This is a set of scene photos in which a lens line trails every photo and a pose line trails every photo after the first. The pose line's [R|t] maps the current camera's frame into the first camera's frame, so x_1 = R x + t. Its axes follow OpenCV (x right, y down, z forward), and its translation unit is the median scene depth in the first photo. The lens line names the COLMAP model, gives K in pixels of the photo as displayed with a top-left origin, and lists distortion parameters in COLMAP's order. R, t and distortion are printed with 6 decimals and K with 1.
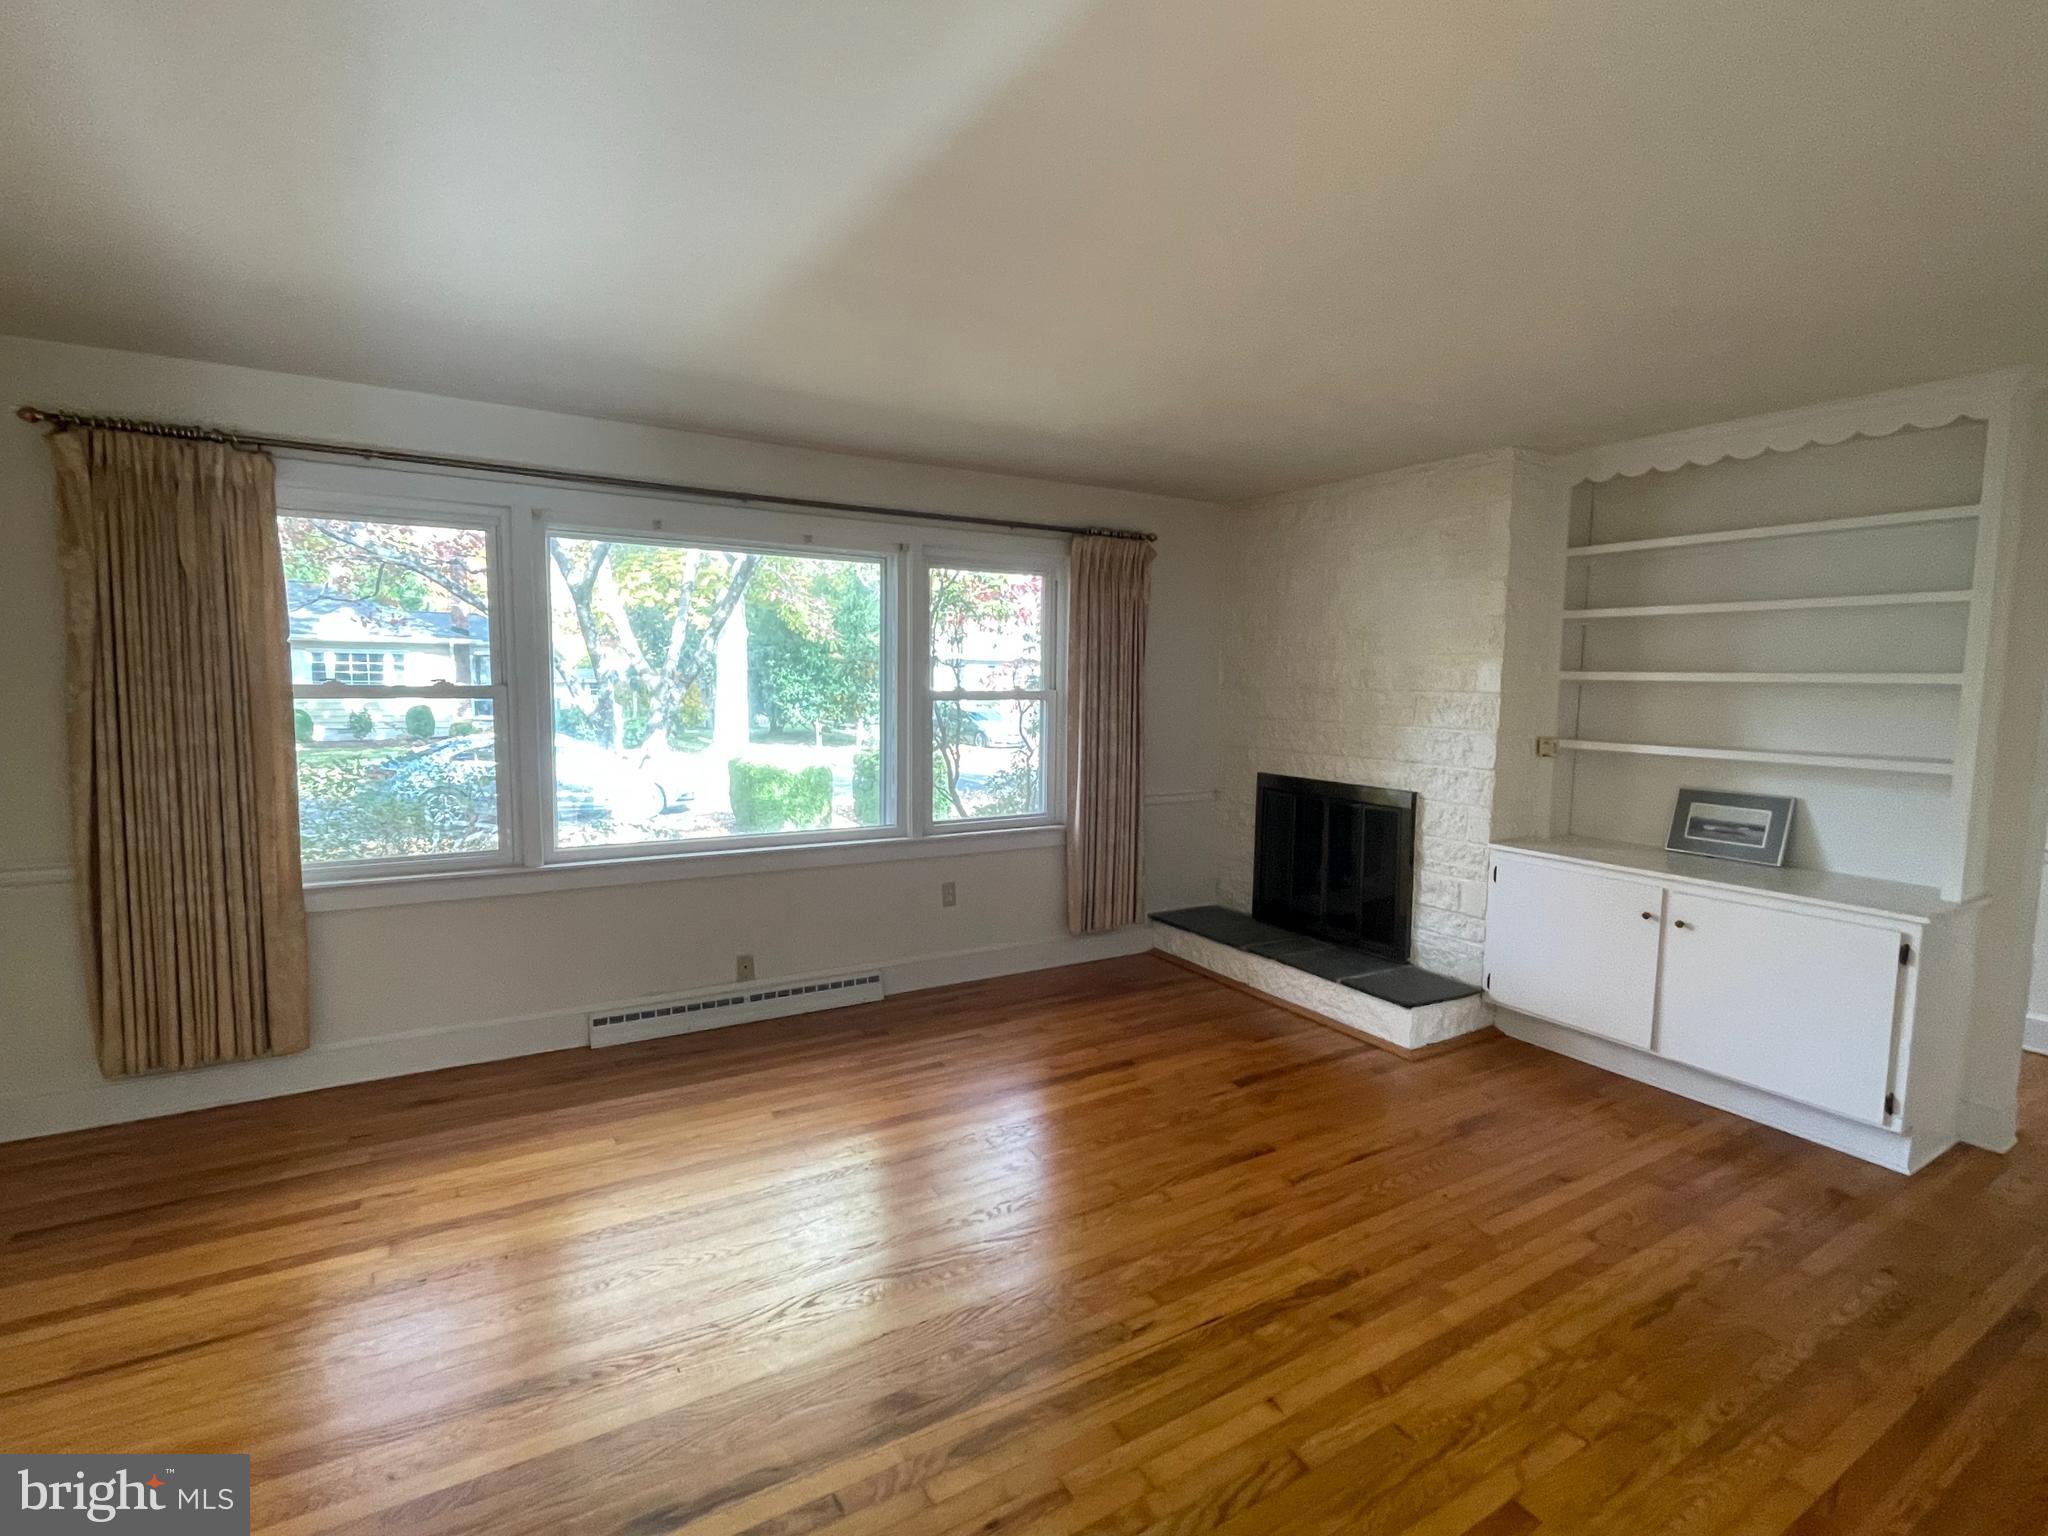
lens RADIAL K [[957.1, 0, 1024.0], [0, 957.1, 768.0], [0, 0, 1]] dist [-0.002930, -0.000219]
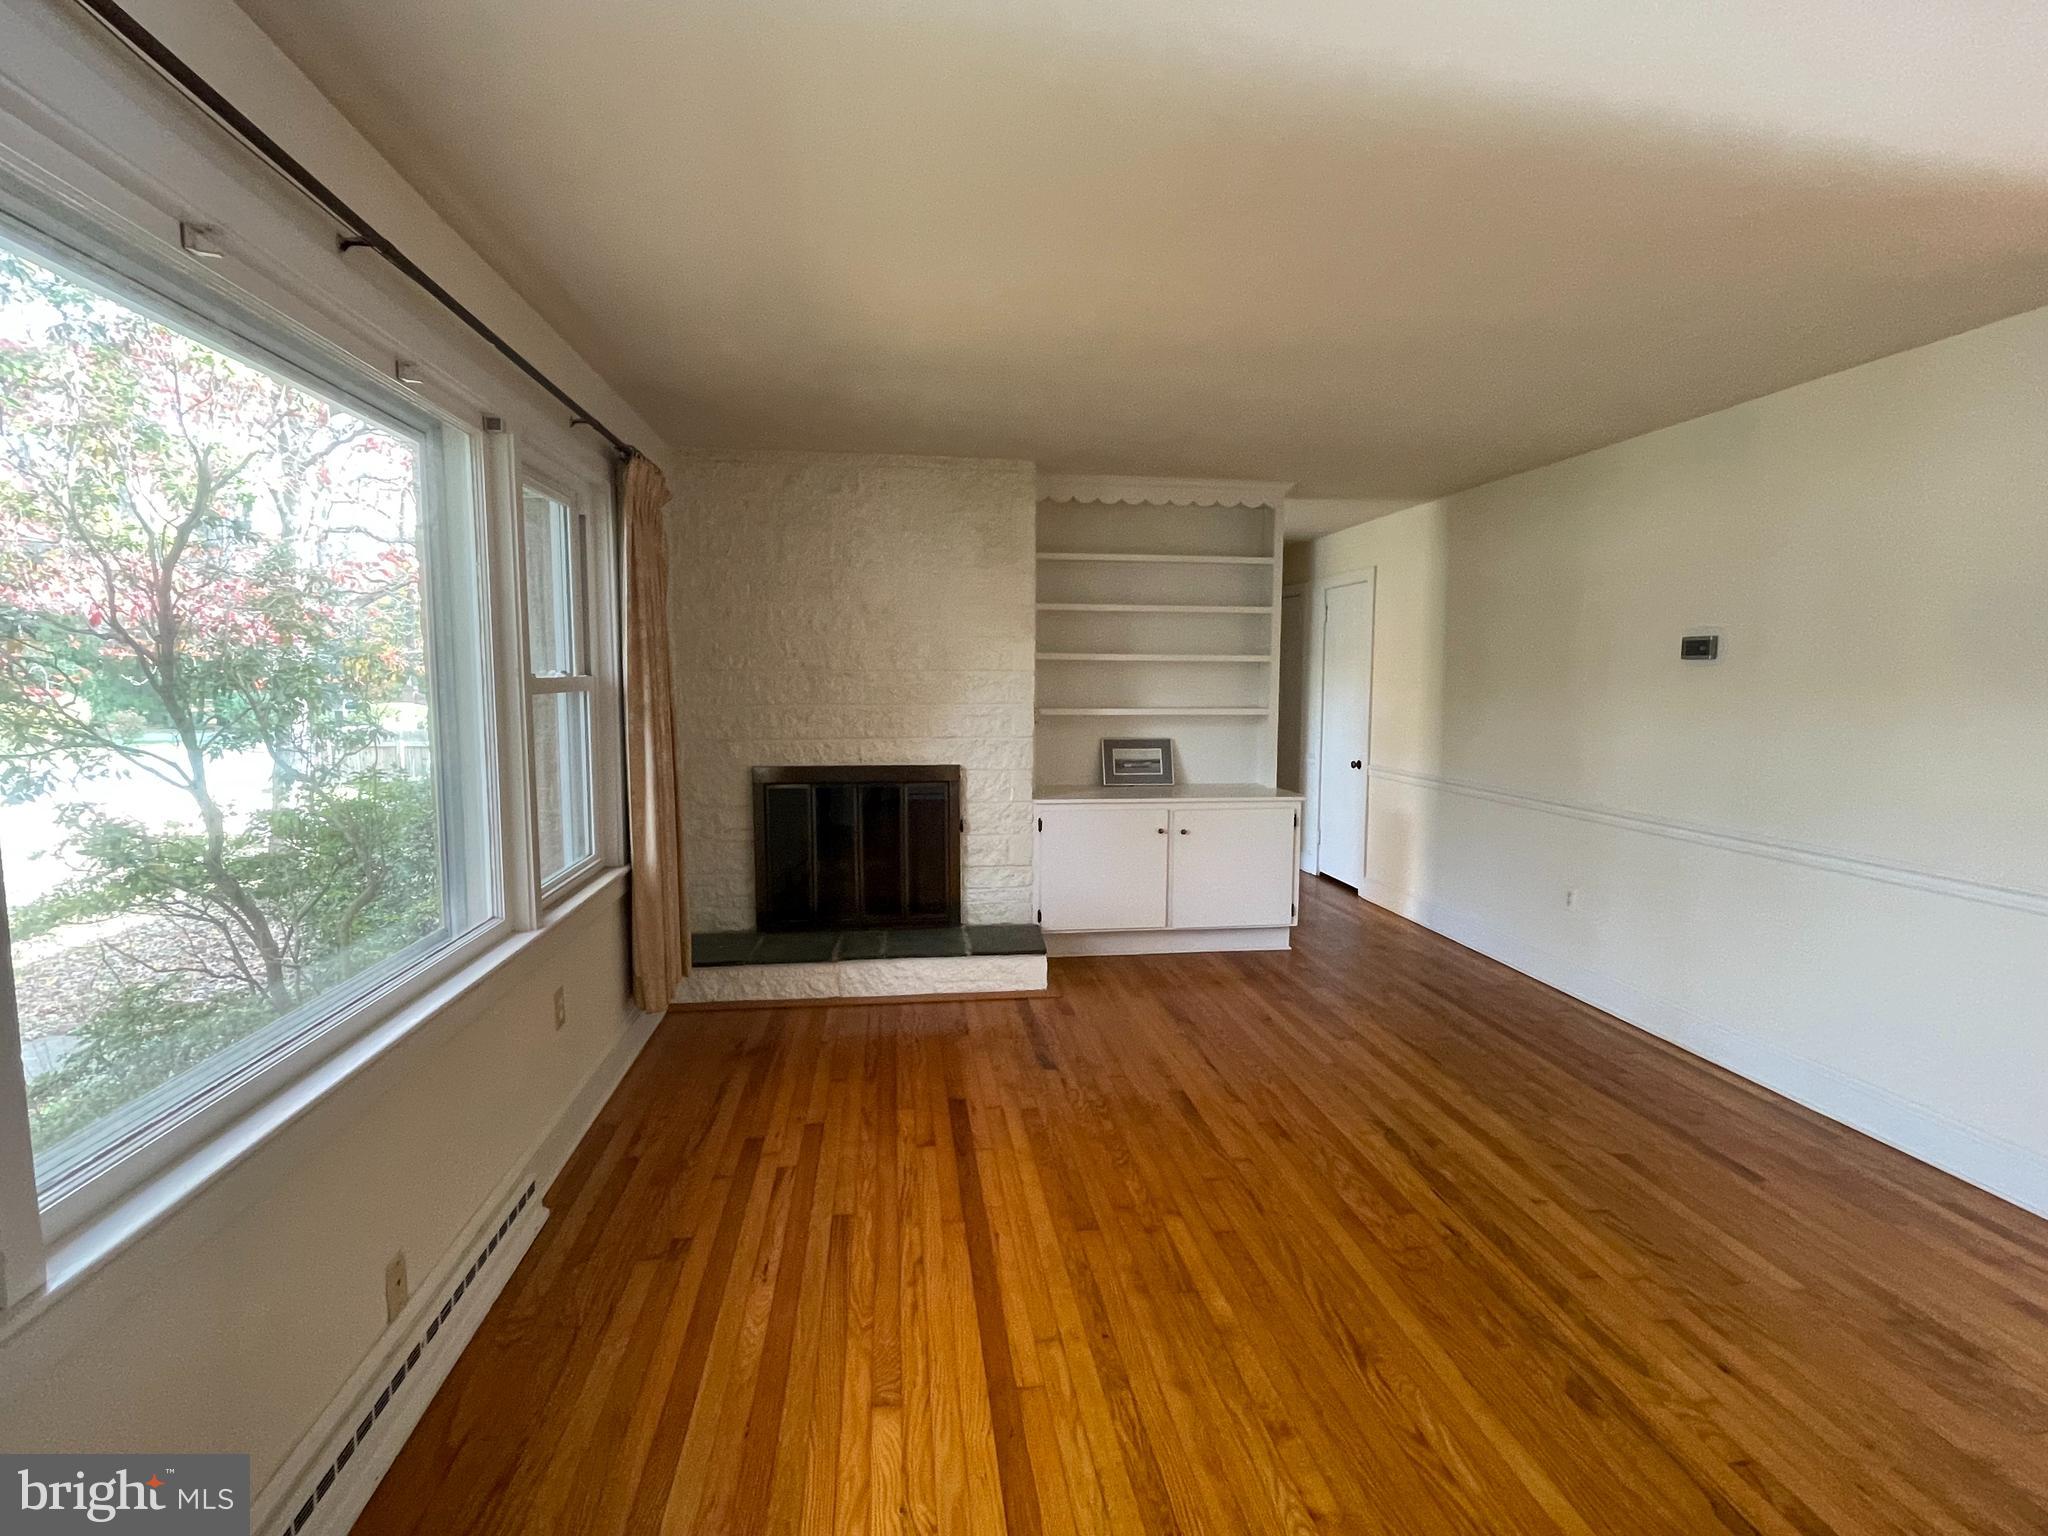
lens RADIAL K [[957.1, 0, 1024.0], [0, 957.1, 768.0], [0, 0, 1]] dist [-0.002930, -0.000219]
pose [[0.391330, -0.102192, 0.914559, -0.666240], [0.085628, 0.993547, 0.074379, -0.054425], [-0.916258, 0.049205, 0.397555, 0.621510]]
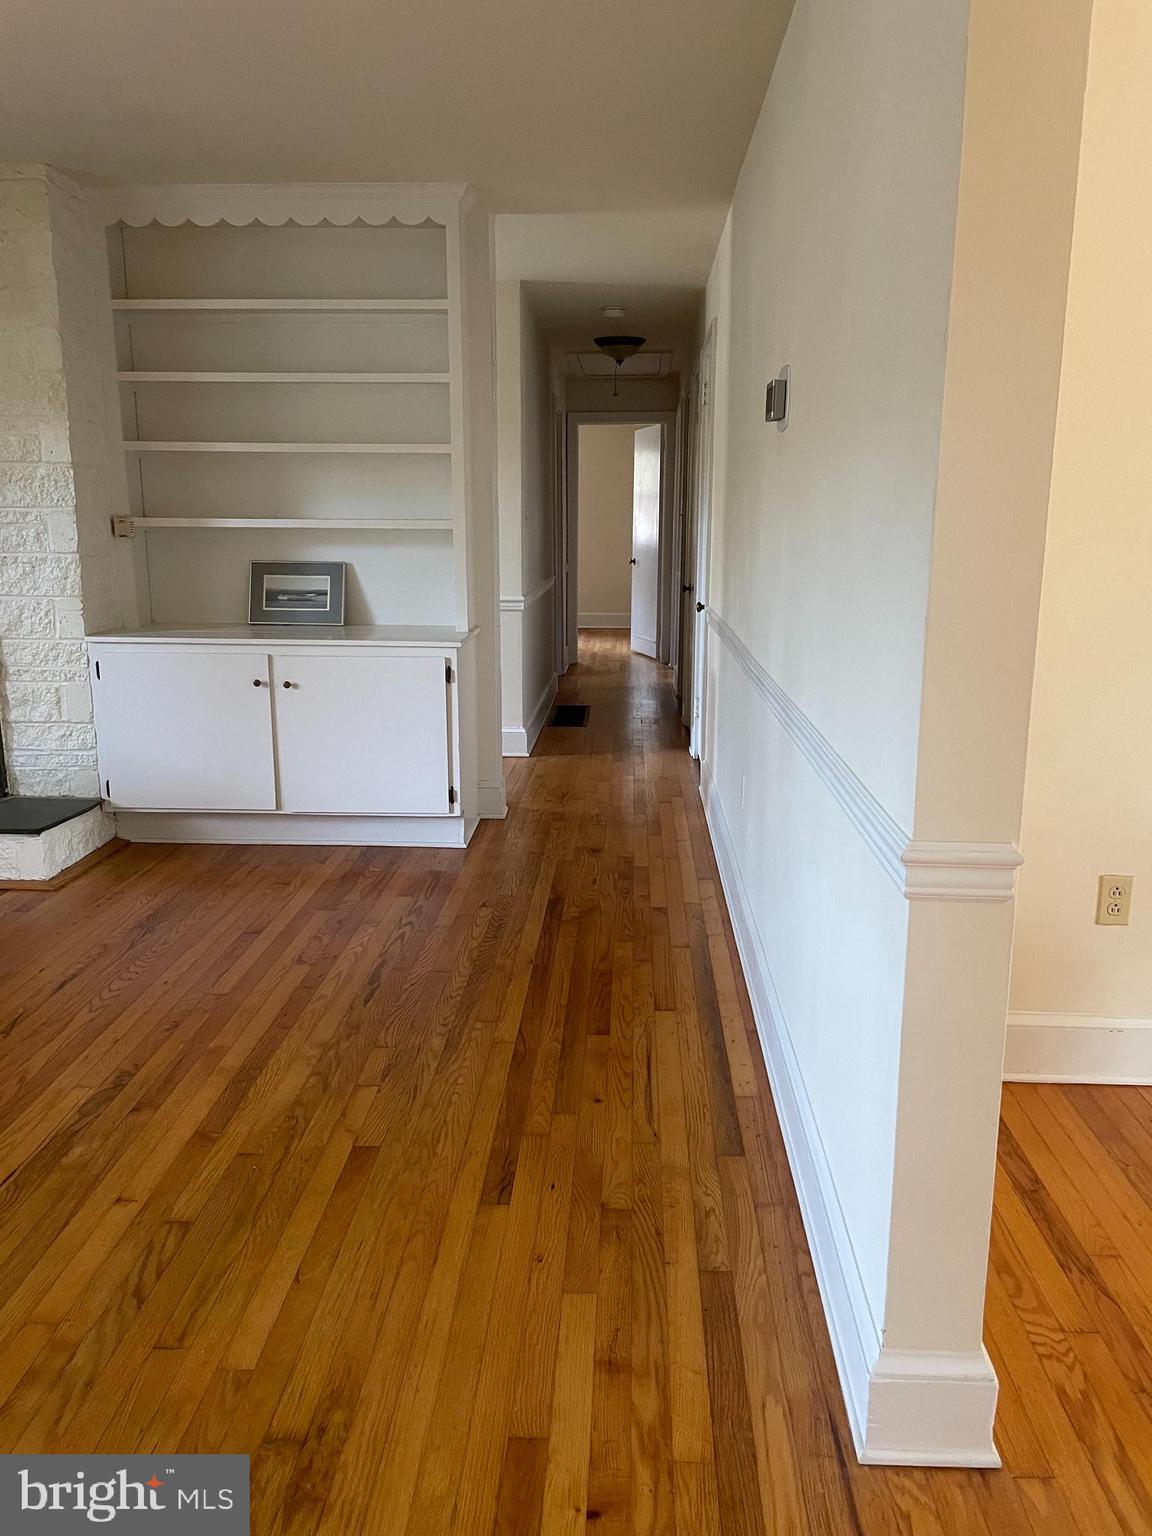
lens RADIAL K [[1151.0, 0, 576.0], [0, 1151.0, 768.0], [0, 0, 1]] dist [0.108002, -0.182947]
pose [[0.553813, -0.189986, 0.810676, -0.187816], [0.082978, 0.981367, 0.173302, 0.055410], [-0.828496, -0.028709, 0.559259, 0.012323]]
